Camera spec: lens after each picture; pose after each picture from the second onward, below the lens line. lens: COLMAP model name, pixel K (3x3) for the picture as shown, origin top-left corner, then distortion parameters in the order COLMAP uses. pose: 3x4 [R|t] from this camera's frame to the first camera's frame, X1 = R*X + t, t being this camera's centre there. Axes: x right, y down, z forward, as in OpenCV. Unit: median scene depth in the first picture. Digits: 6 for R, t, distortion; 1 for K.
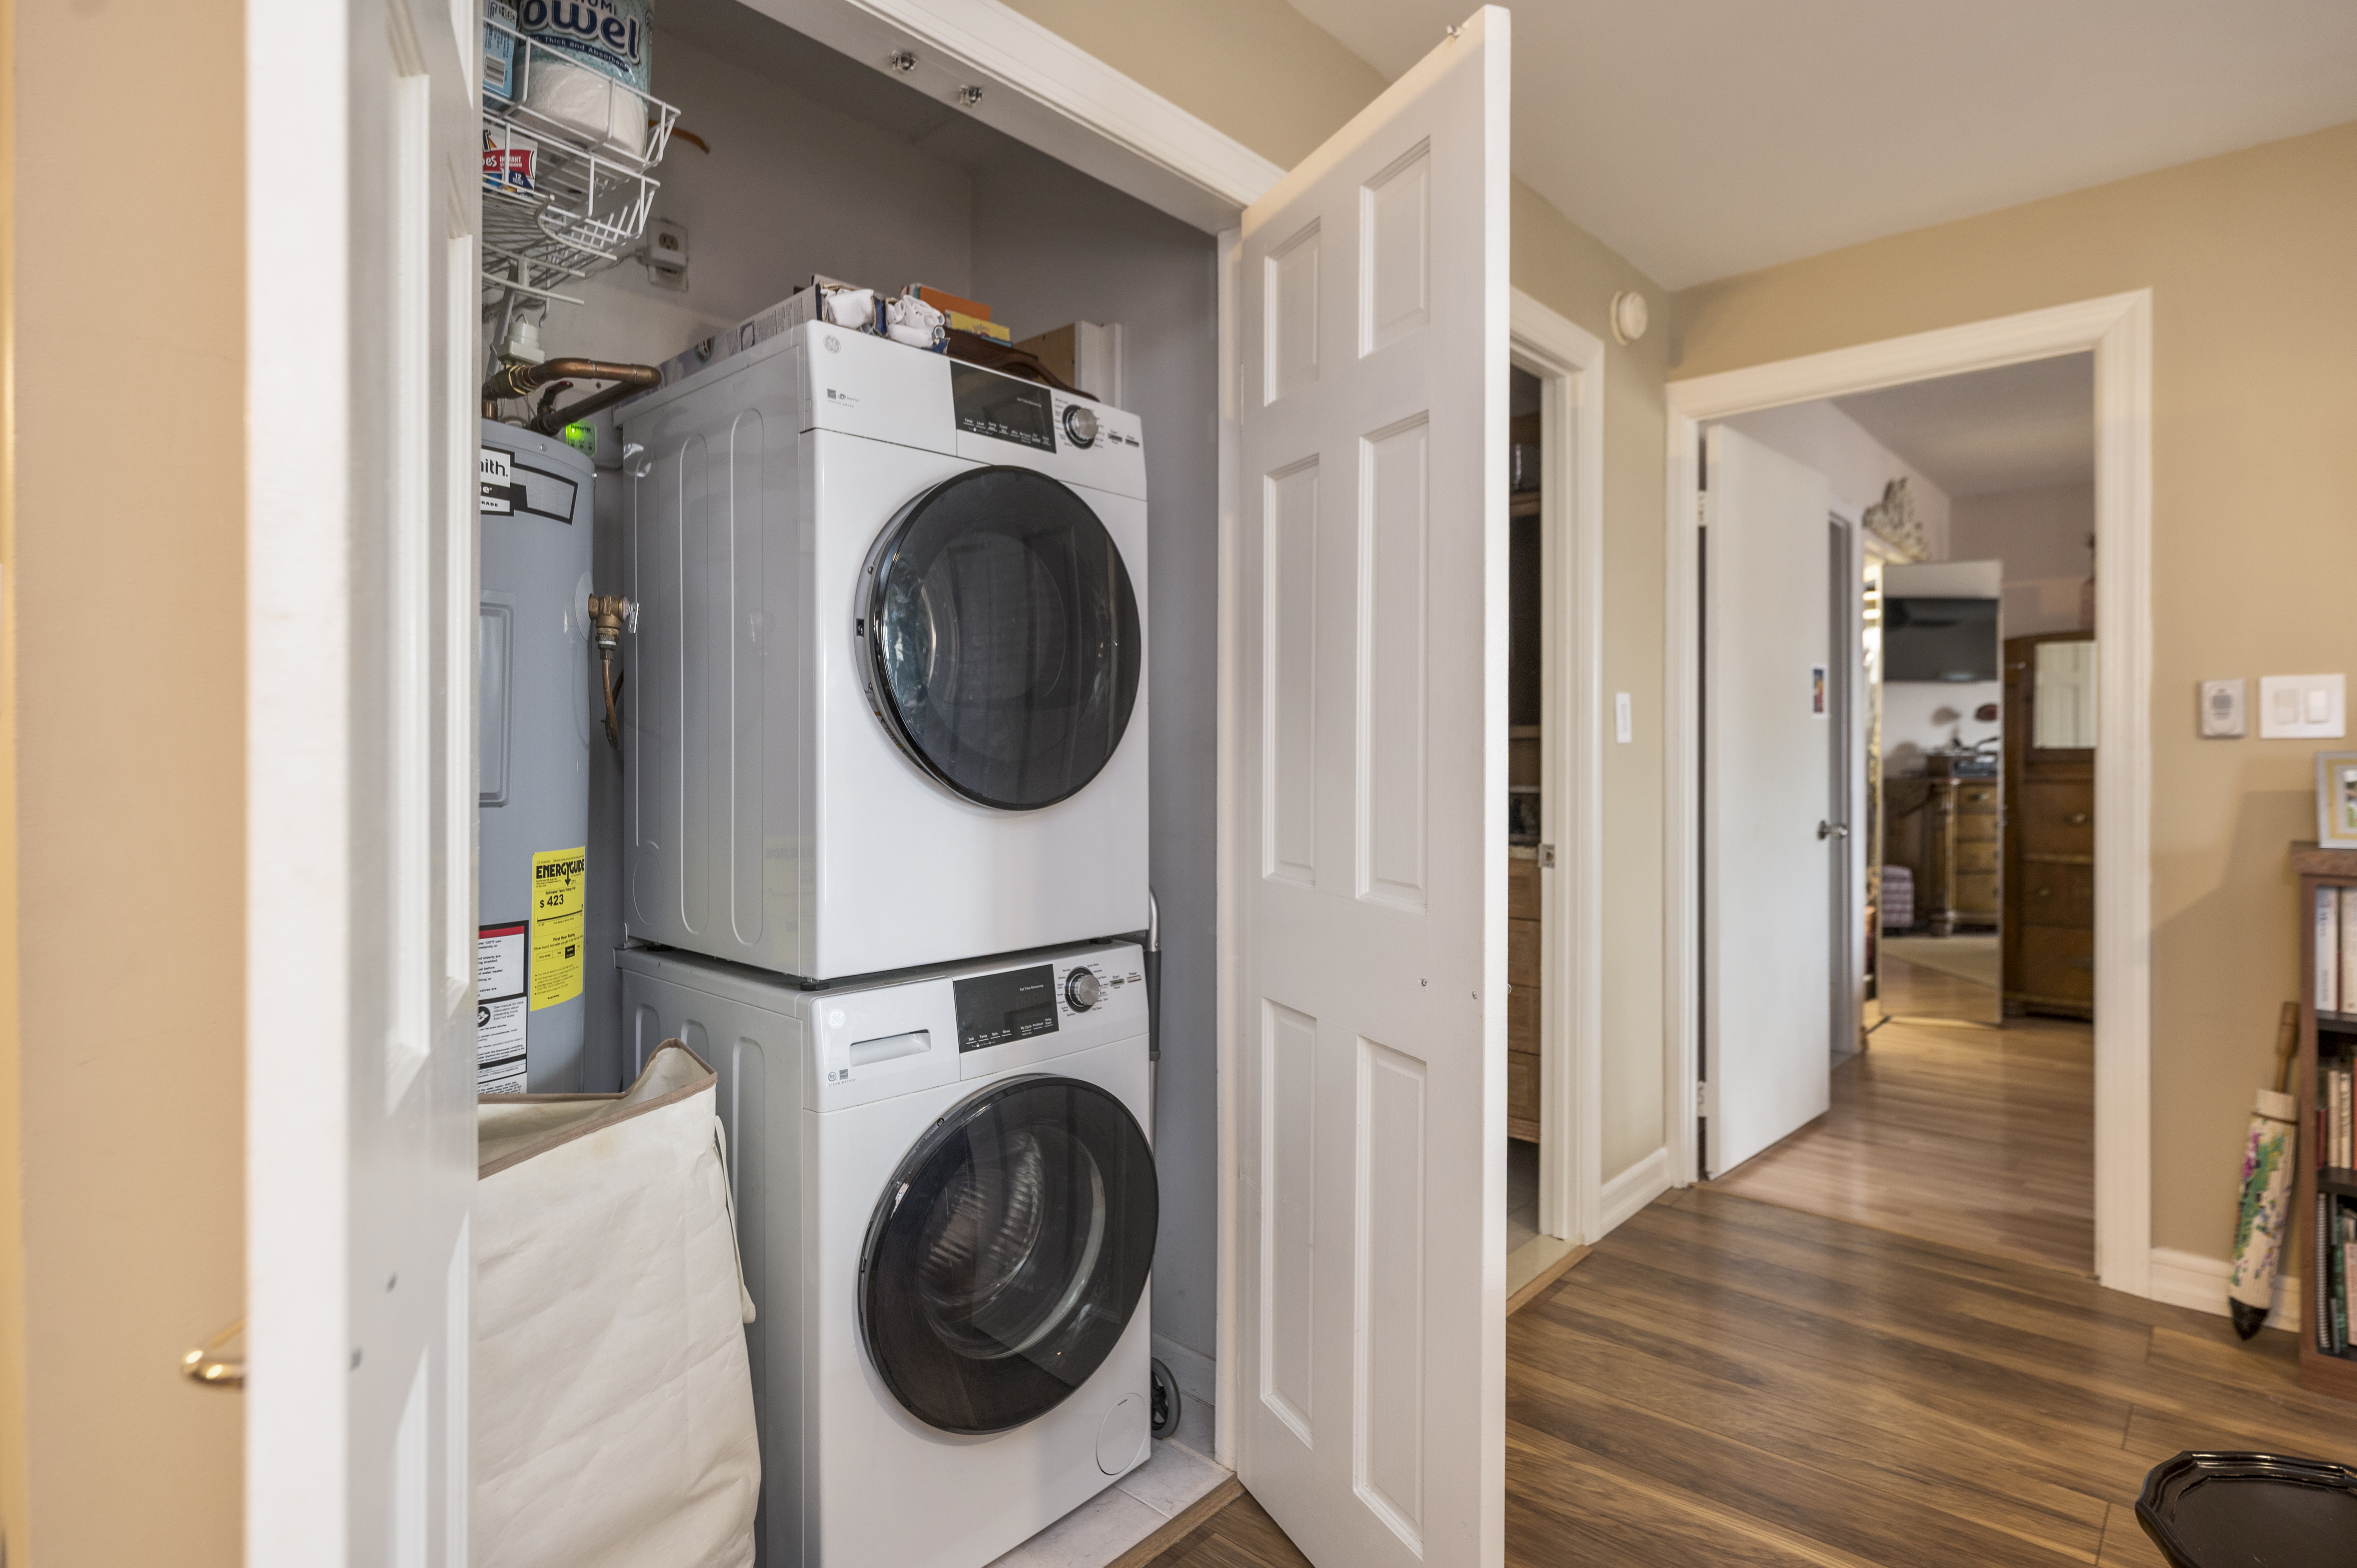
lens RADIAL K [[1222.1, 0, 1202.8], [0, 1222.1, 756.6], [0, 0, 1]] dist [-0.004402, 0.000698]
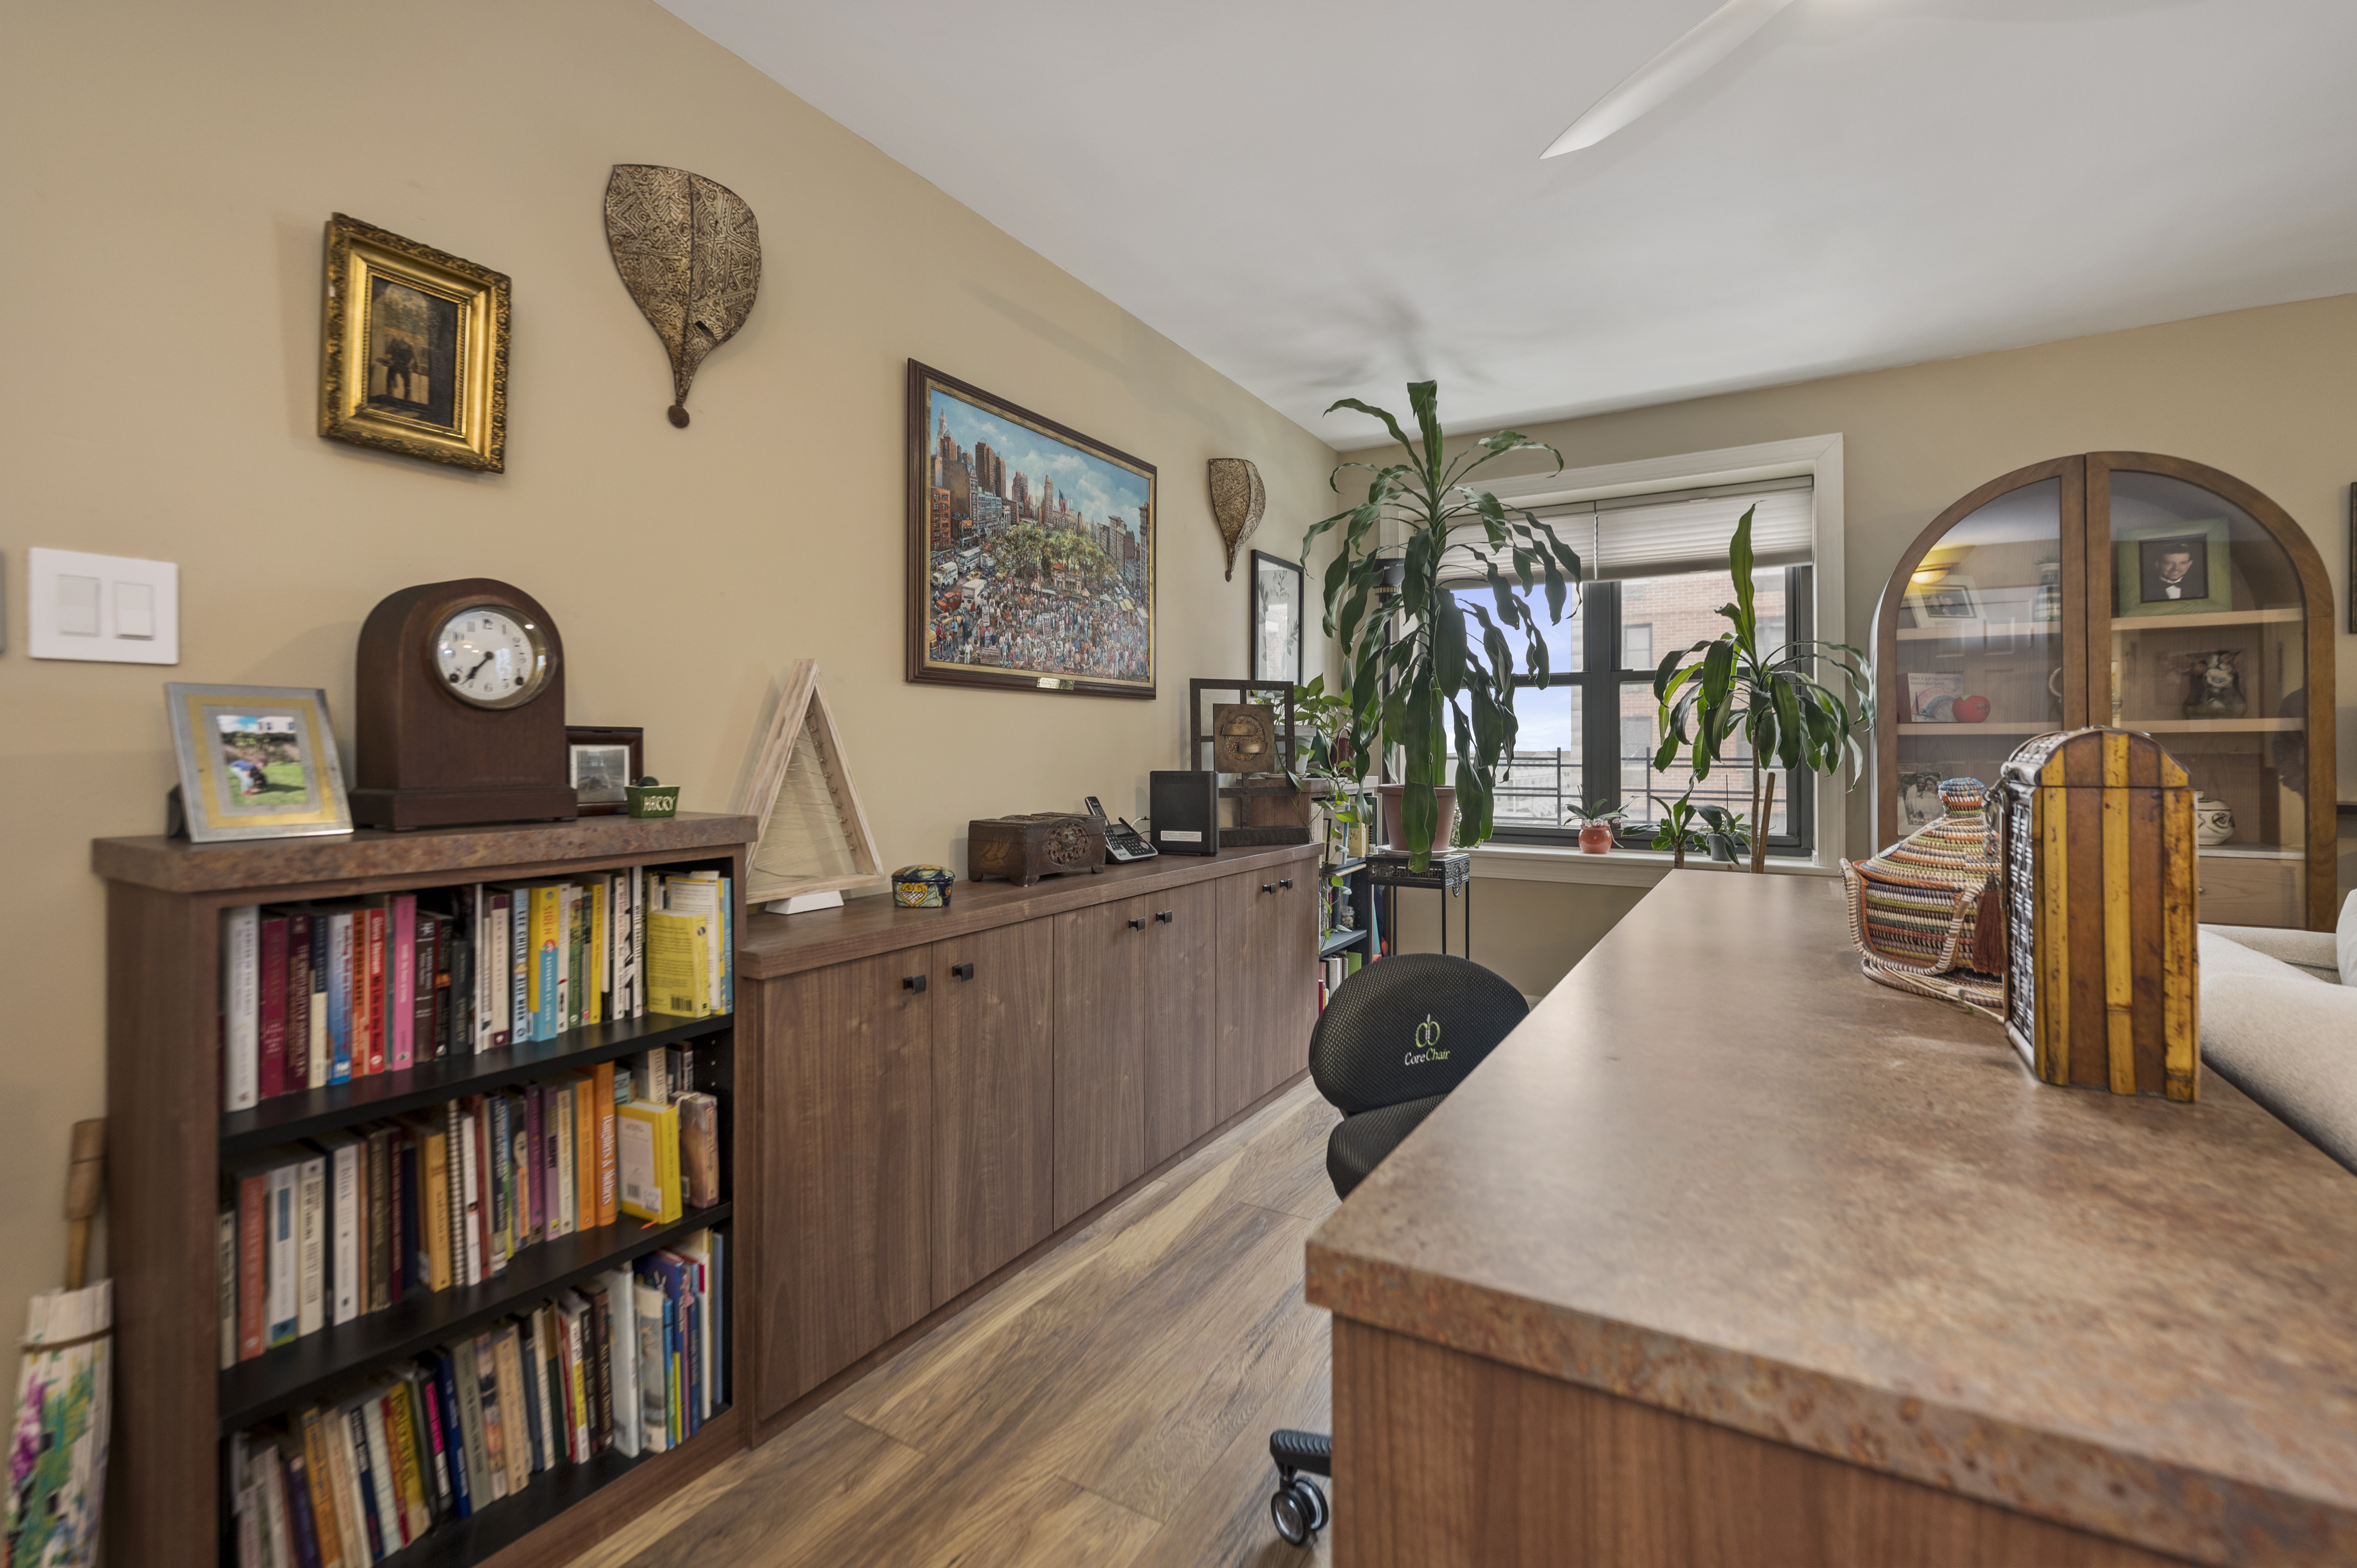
lens RADIAL K [[1023.4, 0, 1120.8], [0, 1023.4, 738.4], [0, 0, 1]] dist [-0.001245, -0.000768]
pose [[-0.185861, 0.011128, 0.982513, 0.324918], [0.006302, 0.999929, -0.010133, 0.029297], [-0.982556, 0.004309, -0.185918, 0.605949]]
